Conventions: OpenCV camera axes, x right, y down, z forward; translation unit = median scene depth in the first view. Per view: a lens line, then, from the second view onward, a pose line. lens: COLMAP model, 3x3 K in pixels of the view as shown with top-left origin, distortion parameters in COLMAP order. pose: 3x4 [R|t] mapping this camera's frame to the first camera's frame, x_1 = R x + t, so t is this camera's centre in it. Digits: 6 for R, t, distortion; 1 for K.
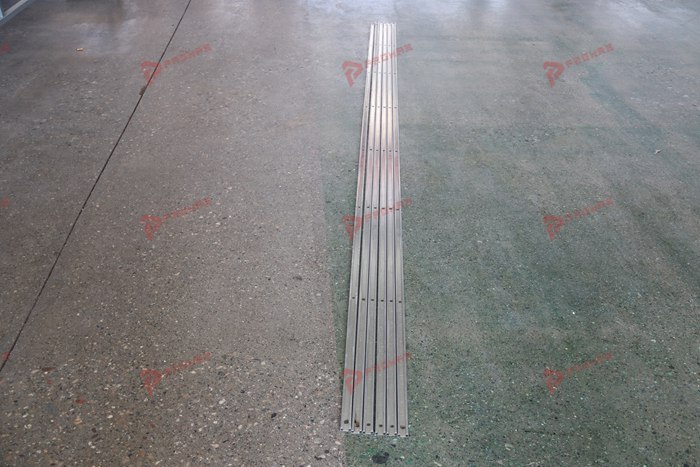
lens RADIAL K [[783.3, 0, 350.0], [0, 783.3, 233.7], [0, 0, 1]] dist [-0.033312, 0.000000]
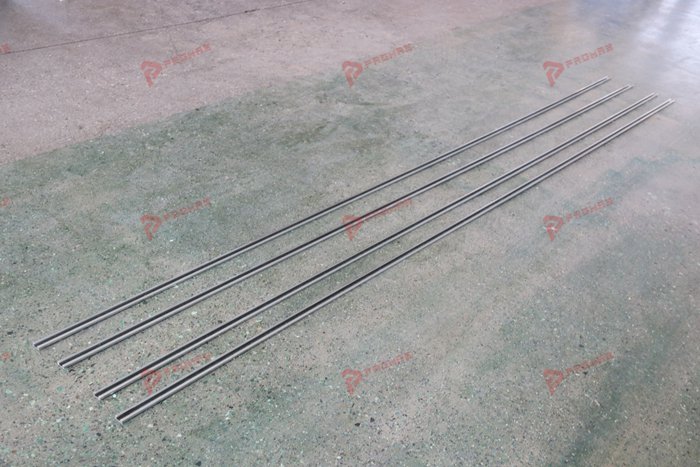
lens RADIAL K [[783.3, 0, 350.1], [0, 783.3, 233.4], [0, 0, 1]] dist [-0.033312, 0.000000]
pose [[0.700648, 0.438524, -0.562840, 0.849151], [-0.462285, 0.879874, 0.110062, -0.109519], [0.543494, 0.183078, 0.819205, 0.213079]]
